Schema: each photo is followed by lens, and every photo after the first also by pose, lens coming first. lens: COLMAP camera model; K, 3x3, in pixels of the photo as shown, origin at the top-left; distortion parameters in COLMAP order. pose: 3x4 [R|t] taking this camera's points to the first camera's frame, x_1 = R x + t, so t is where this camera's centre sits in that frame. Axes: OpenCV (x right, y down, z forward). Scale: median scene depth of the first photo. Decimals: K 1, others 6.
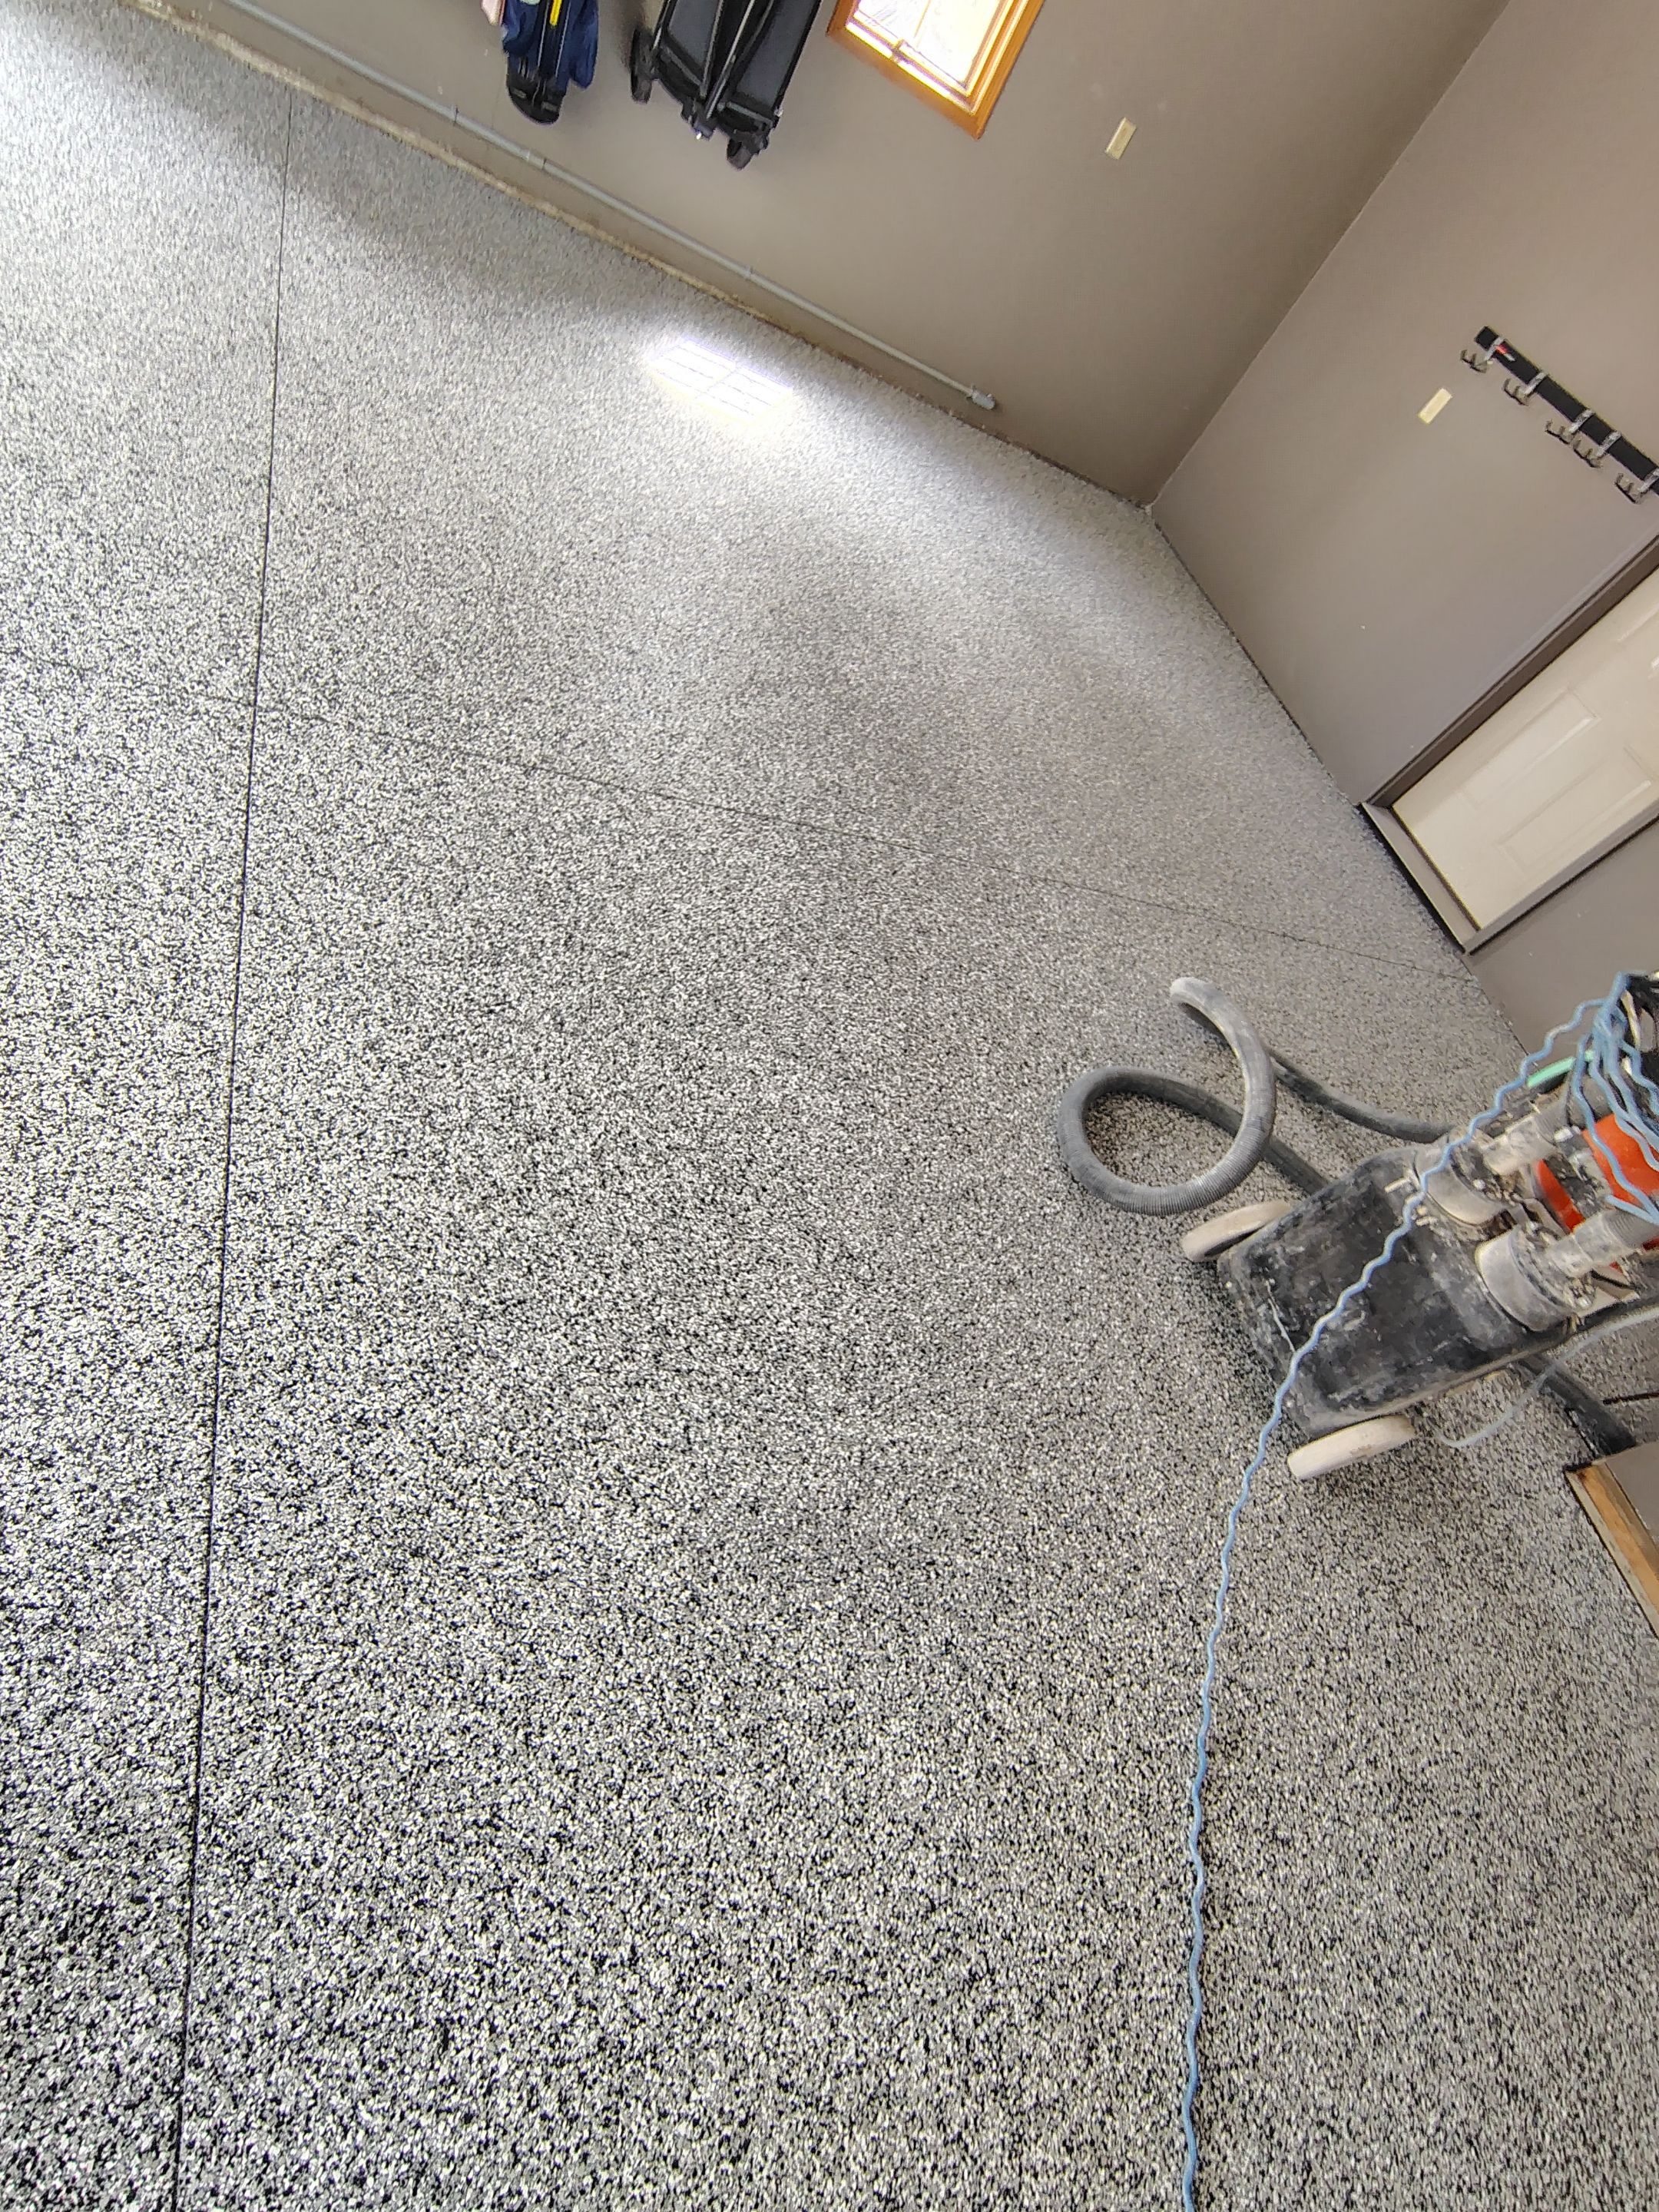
lens RADIAL K [[1028.9, 0, 826.3], [0, 1028.9, 1099.1], [0, 0, 1]] dist [-0.002597, 0.002221]
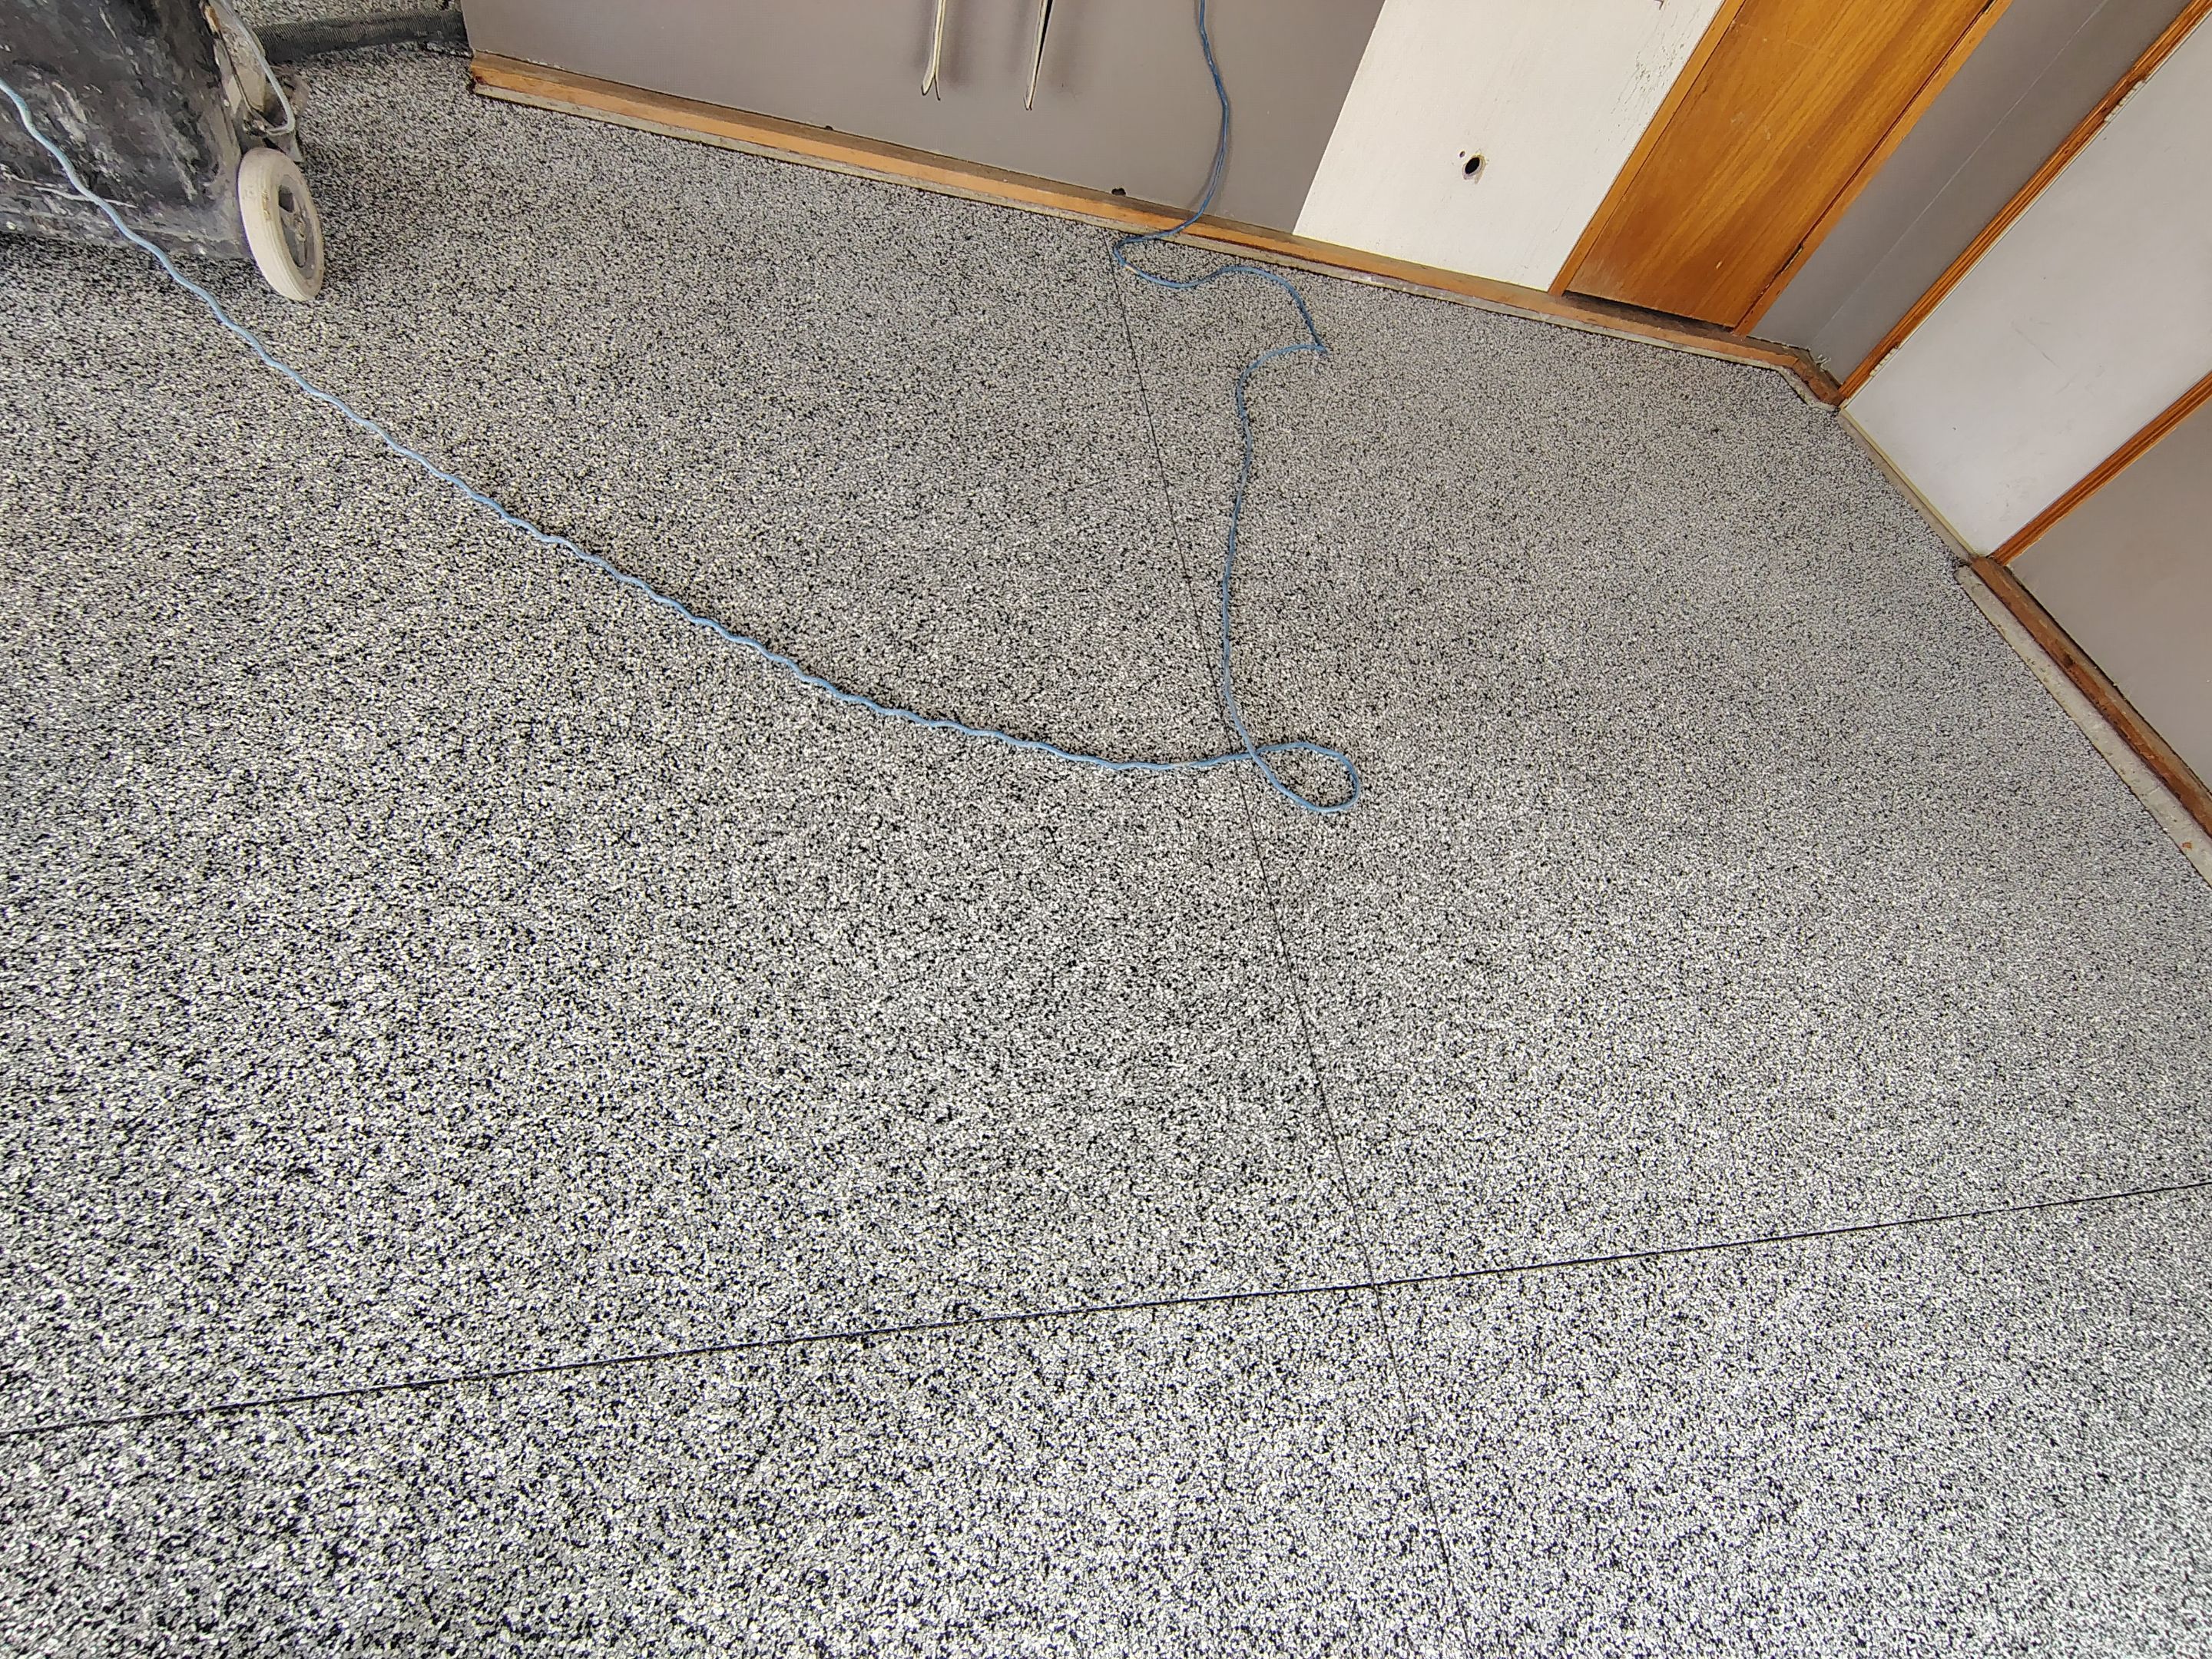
lens RADIAL K [[1028.9, 0, 1106.0], [0, 1028.9, 829.5], [0, 0, 1]] dist [-0.002597, 0.002221]
pose [[0.216258, -0.959533, 0.180355, -0.027440], [0.653211, 0.279489, 0.703705, 0.473330], [-0.725636, -0.034372, 0.687220, -0.280123]]
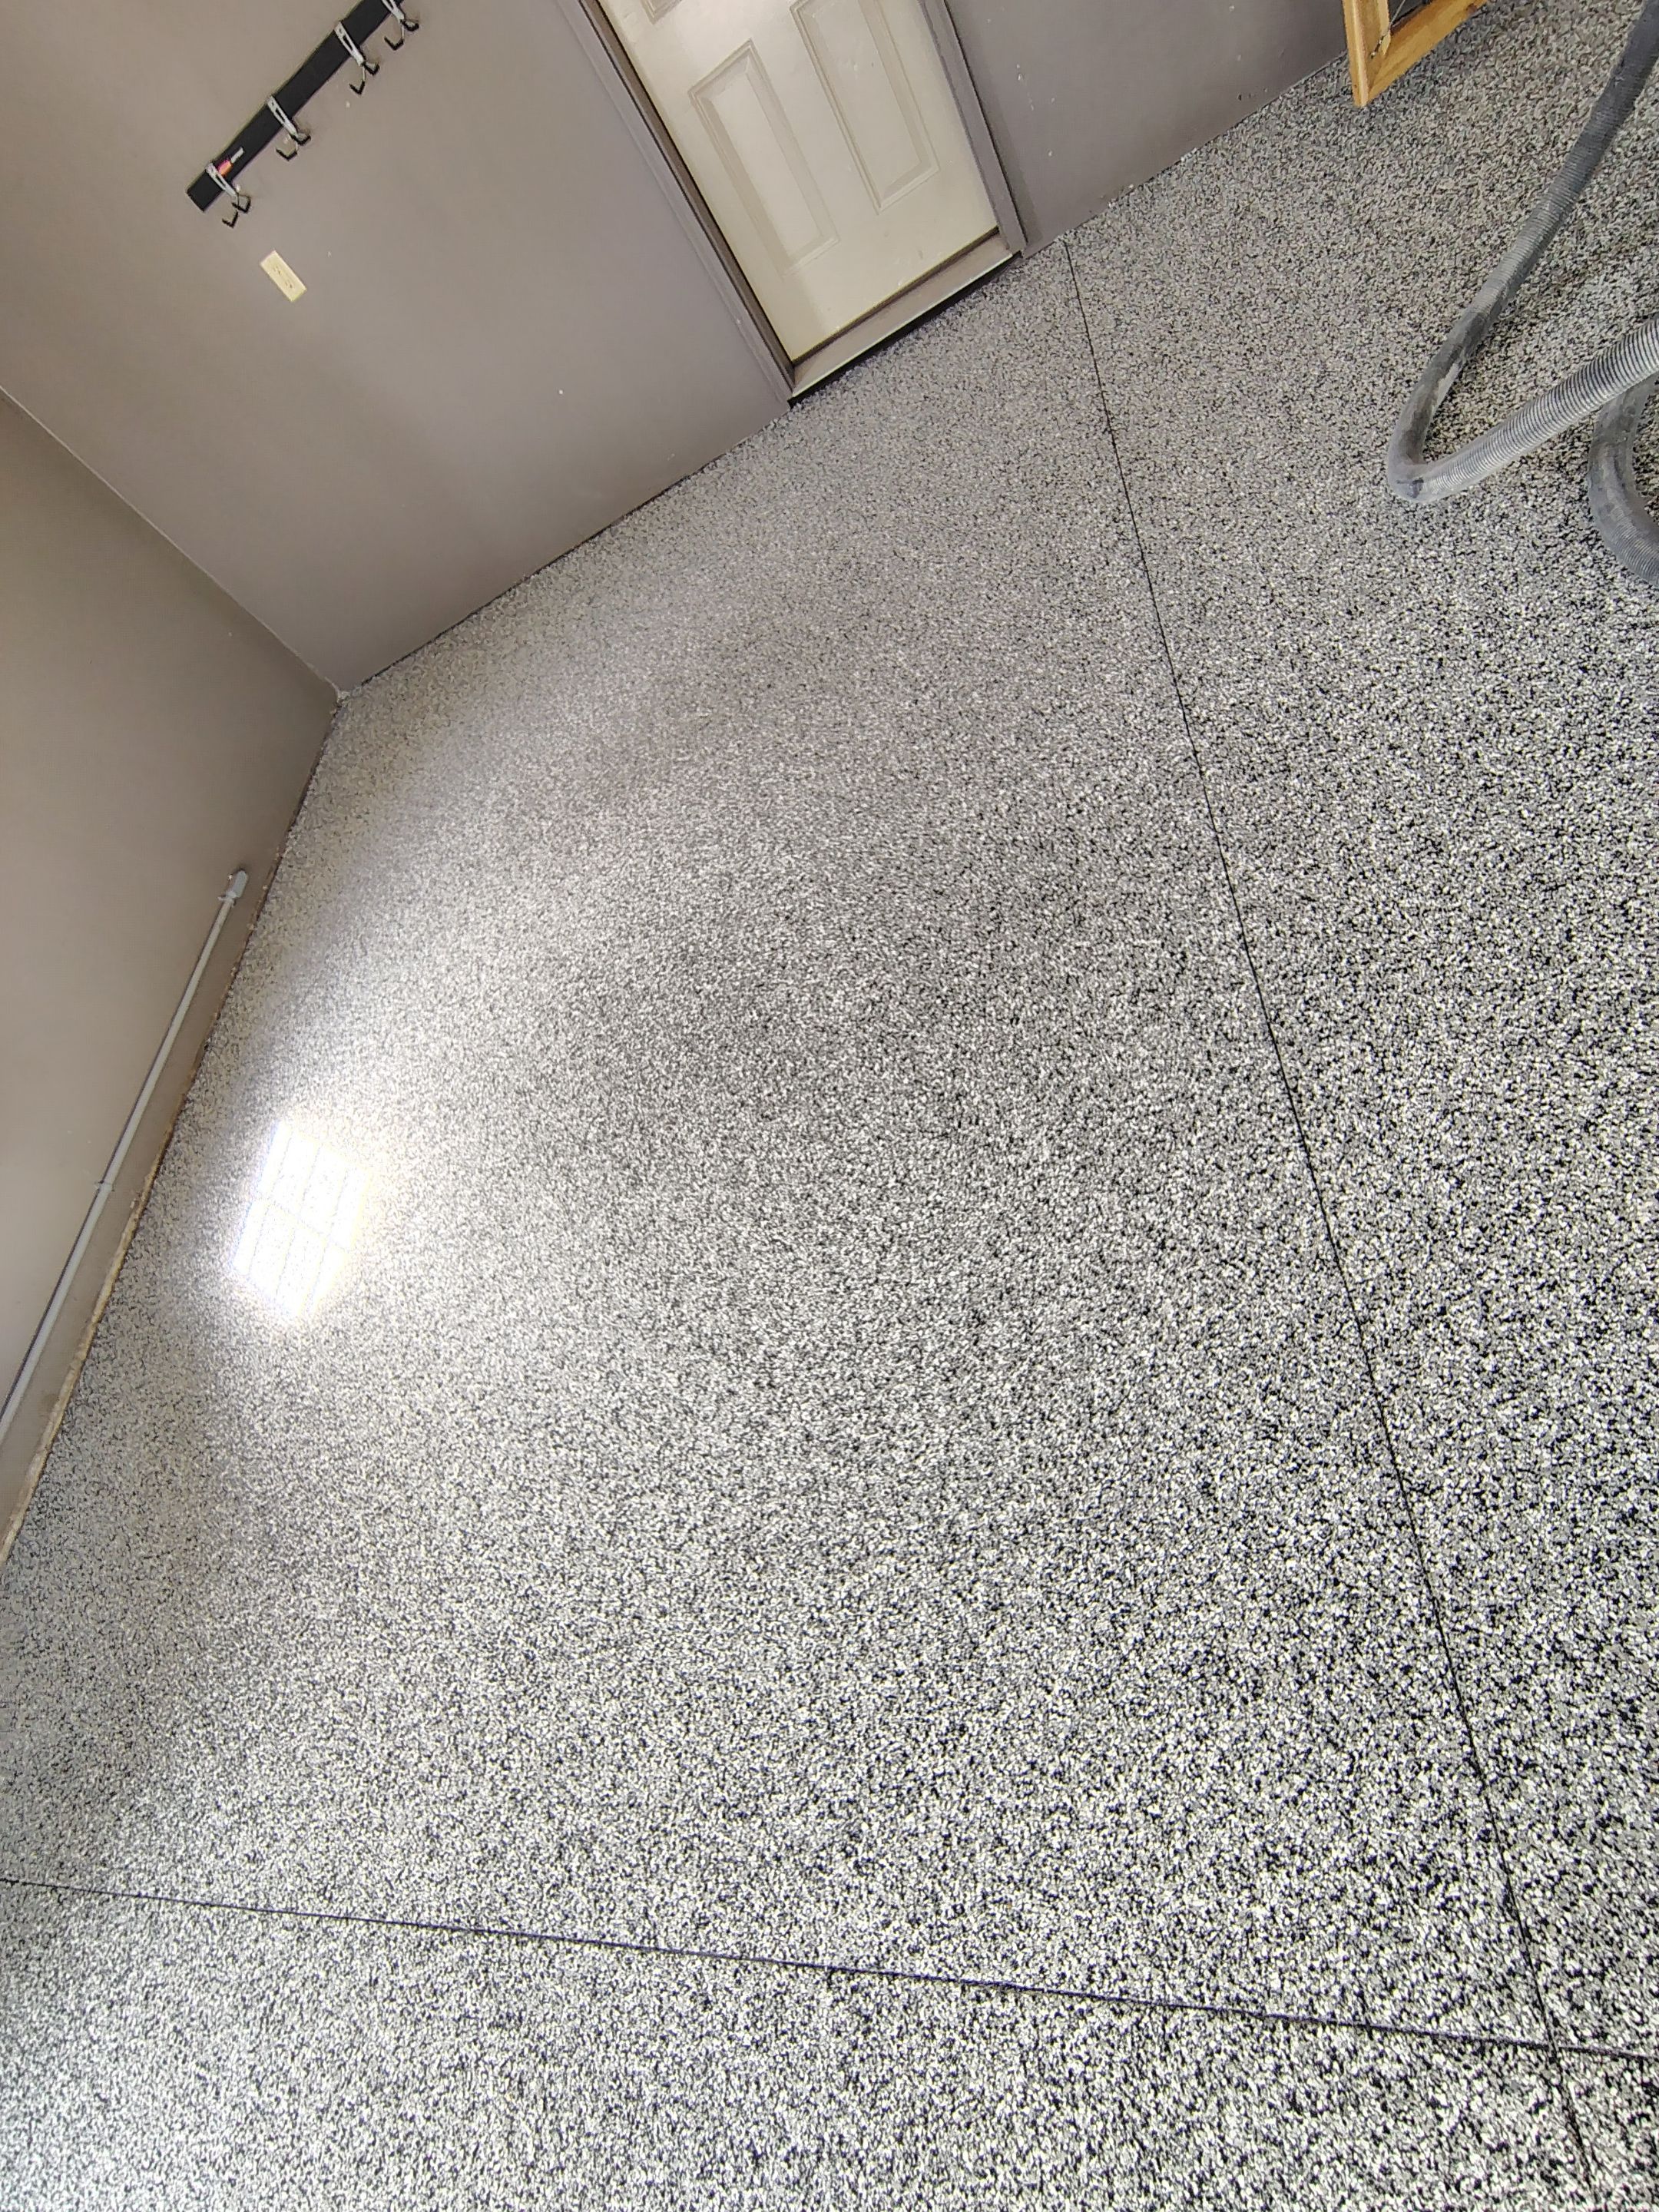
lens RADIAL K [[1028.9, 0, 826.3], [0, 1028.9, 1099.1], [0, 0, 1]] dist [-0.002597, 0.002221]
pose [[-0.021503, -0.999468, 0.024540, -0.125270], [0.996823, -0.019550, 0.077216, -1.040284], [-0.076695, 0.026122, 0.996712, 0.690257]]
